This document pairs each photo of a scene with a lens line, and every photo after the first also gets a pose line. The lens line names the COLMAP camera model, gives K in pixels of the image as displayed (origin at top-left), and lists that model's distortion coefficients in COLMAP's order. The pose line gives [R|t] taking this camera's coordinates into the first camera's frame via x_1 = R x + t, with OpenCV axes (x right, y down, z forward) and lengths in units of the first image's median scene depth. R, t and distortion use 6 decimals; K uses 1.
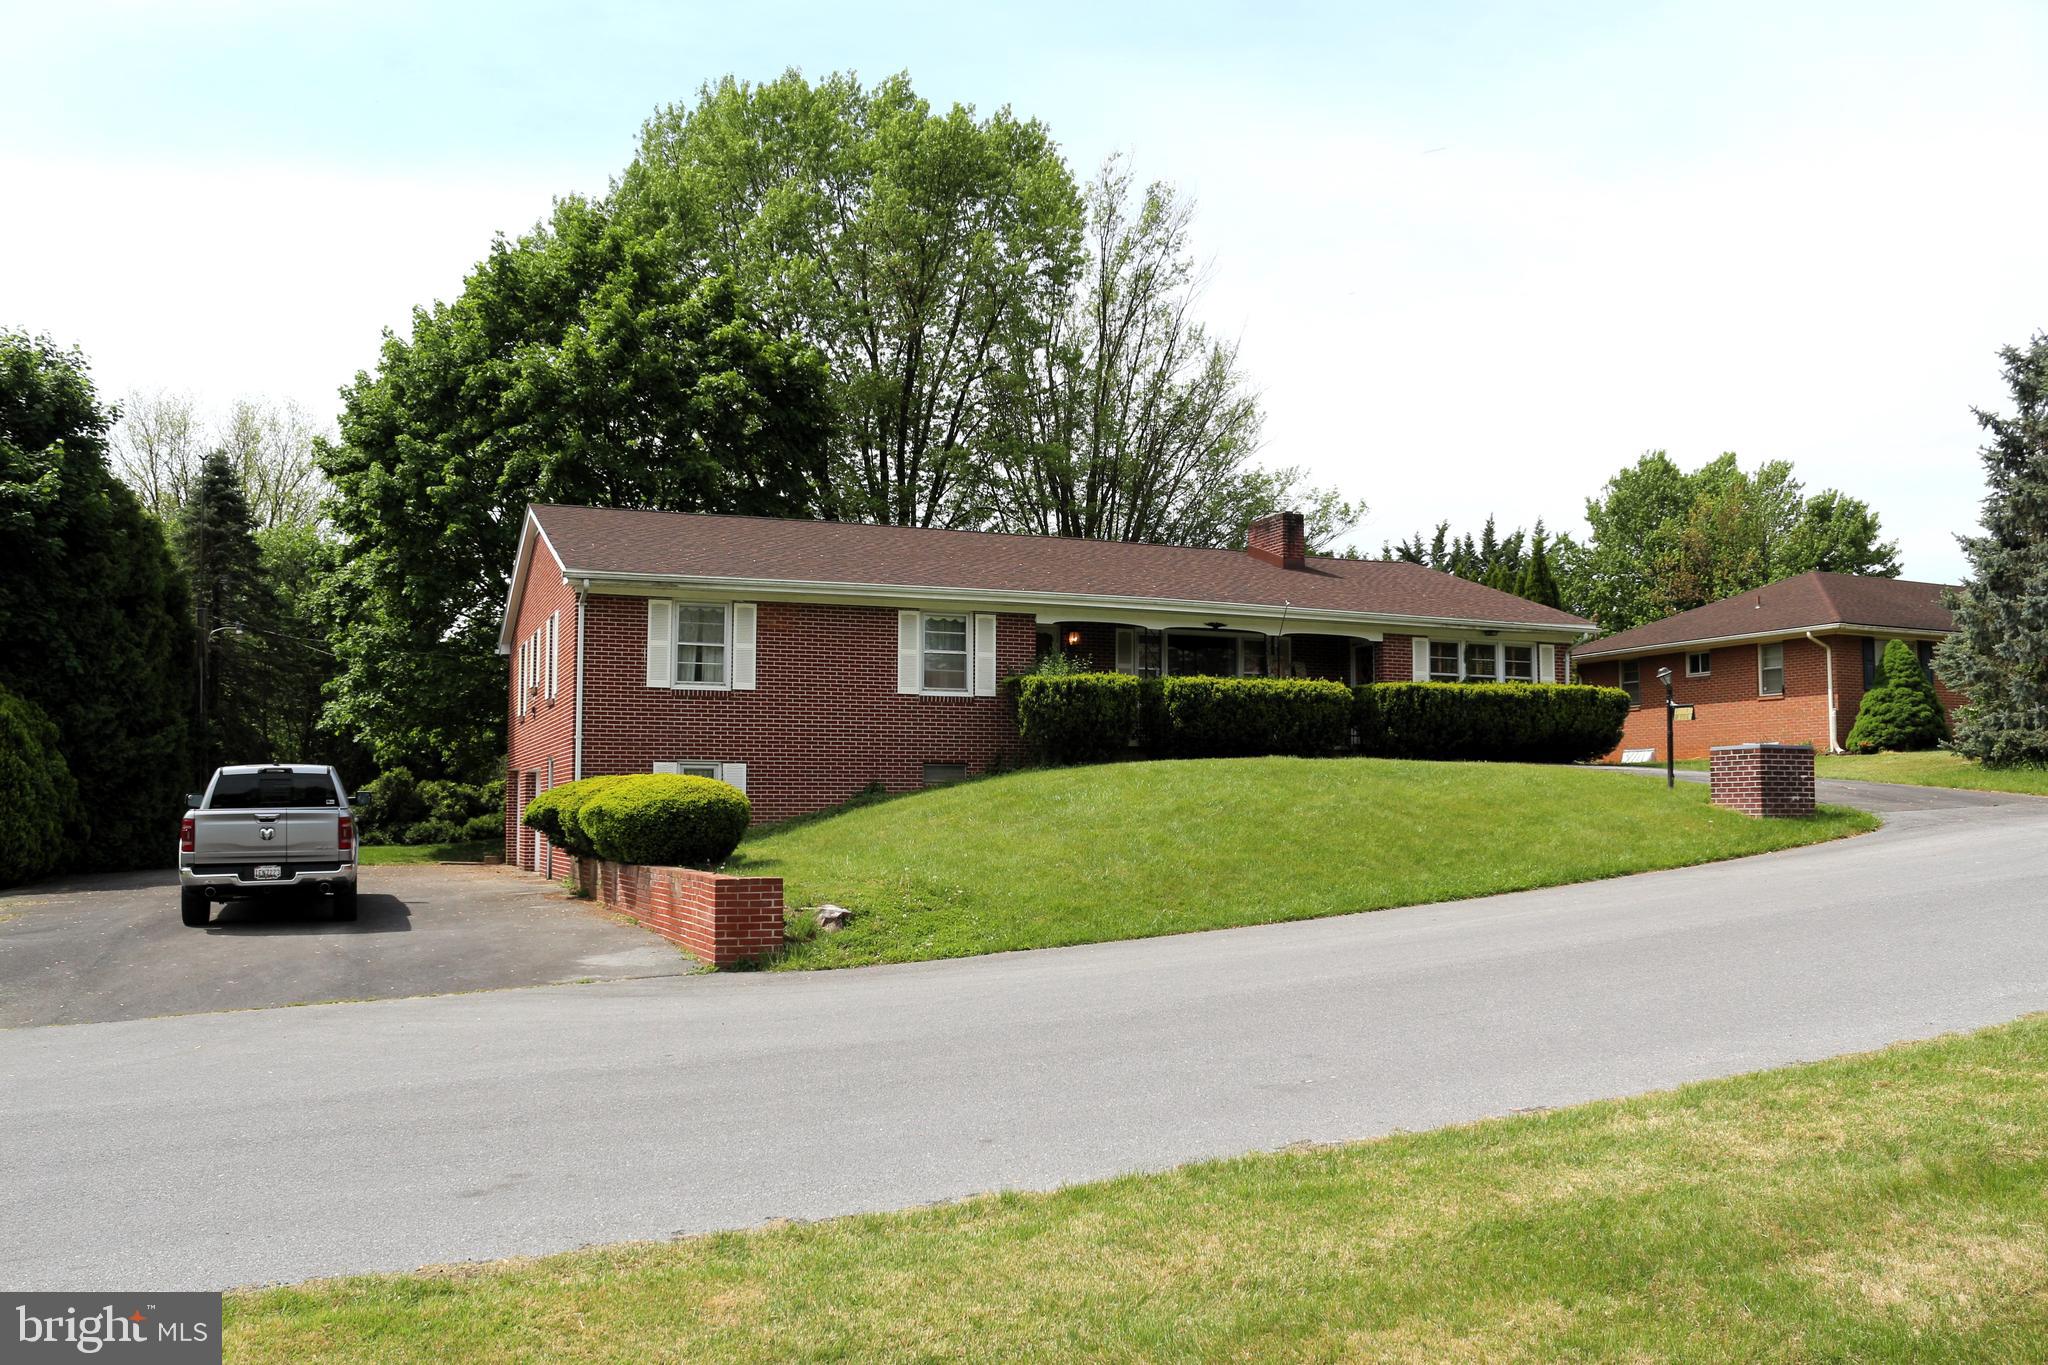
lens RADIAL K [[1652.6, 0, 1208.8], [0, 1652.6, 688.7], [0, 0, 1]] dist [-0.174684, 0.107655]
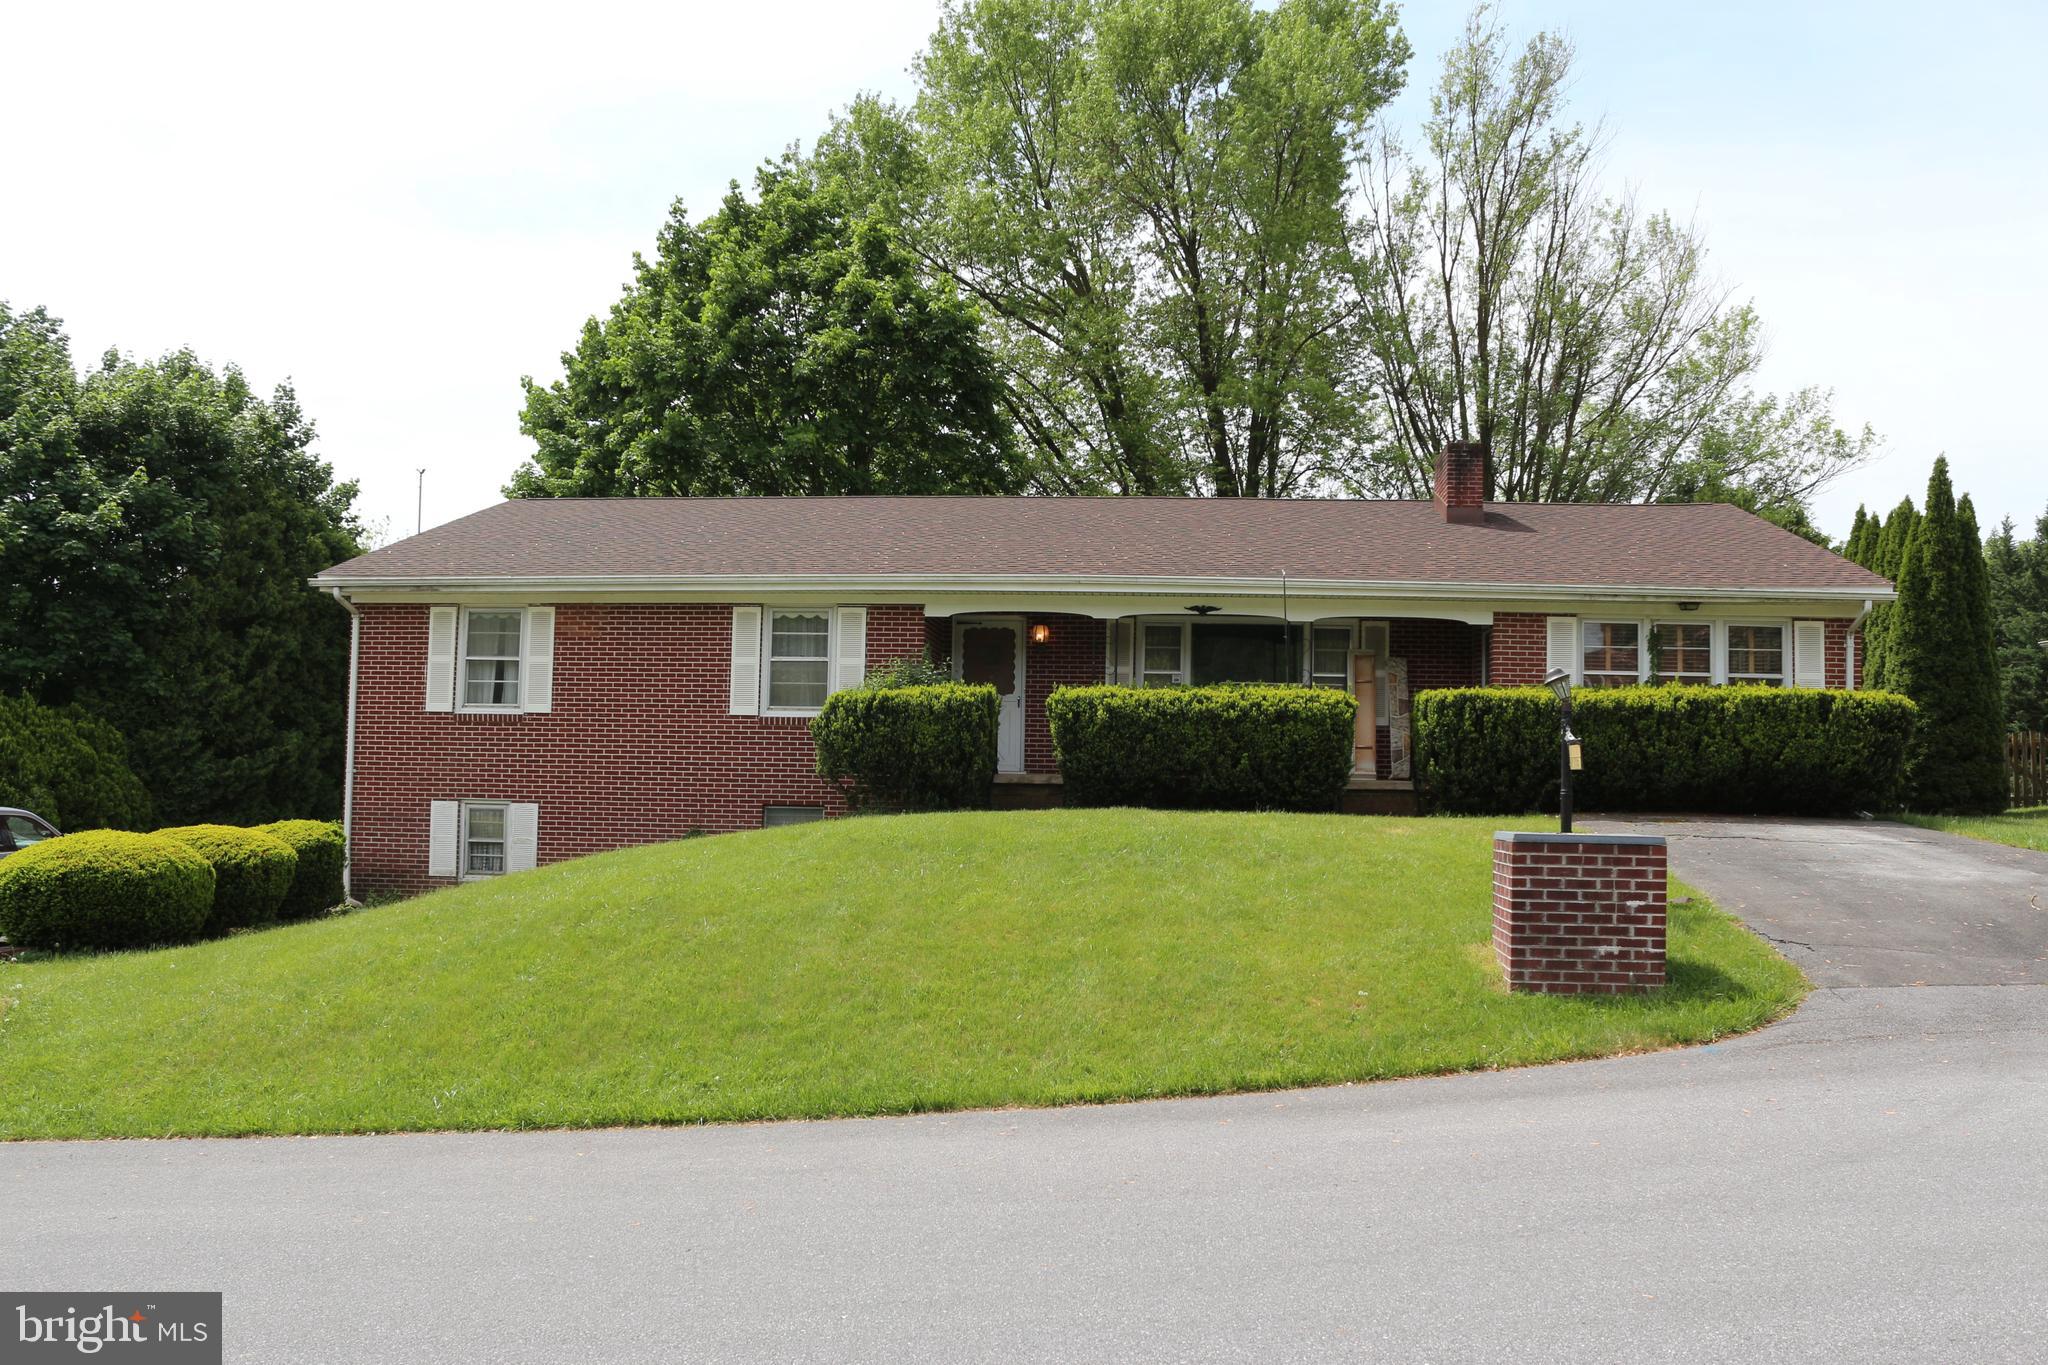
lens RADIAL K [[1779.9, 0, 1031.2], [0, 1779.9, 707.7], [0, 0, 1]] dist [-0.197791, 0.251382]
pose [[0.854538, -0.006595, -0.519347, 0.339075], [0.015496, 0.999798, 0.012801, -0.008205], [0.519157, -0.018987, 0.854468, 0.333449]]
